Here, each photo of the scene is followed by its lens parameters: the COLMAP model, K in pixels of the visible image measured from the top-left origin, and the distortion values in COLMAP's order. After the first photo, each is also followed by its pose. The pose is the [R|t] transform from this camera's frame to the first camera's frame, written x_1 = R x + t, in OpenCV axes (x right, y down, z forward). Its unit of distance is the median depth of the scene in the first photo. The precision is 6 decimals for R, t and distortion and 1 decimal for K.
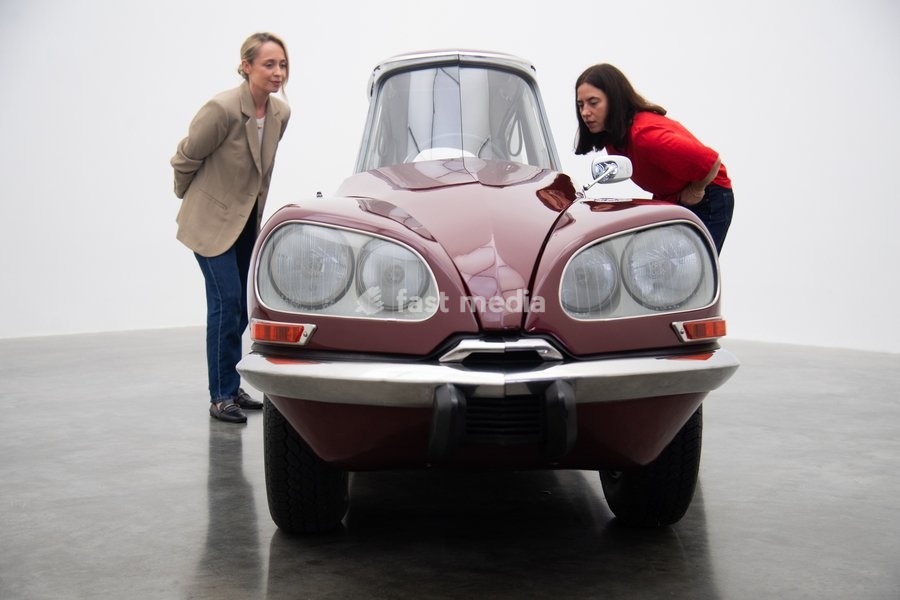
lens RADIAL K [[1256.8, 0, 446.5], [0, 1256.8, 312.2], [0, 0, 1]] dist [0.185865, 0.014566]
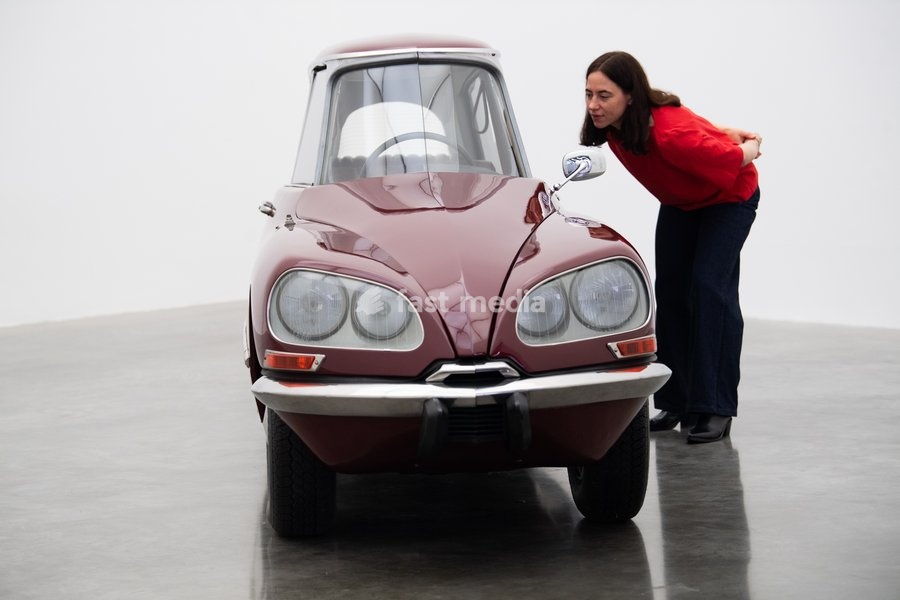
lens RADIAL K [[2869.6, 0, 403.8], [0, 2869.6, 300.5], [0, 0, 1]] dist [0.631512, -0.443848]
pose [[0.999257, -0.033286, 0.019442, -0.077951], [0.032866, 0.999227, 0.021562, -0.102405], [-0.020145, -0.020907, 0.999578, -1.849276]]
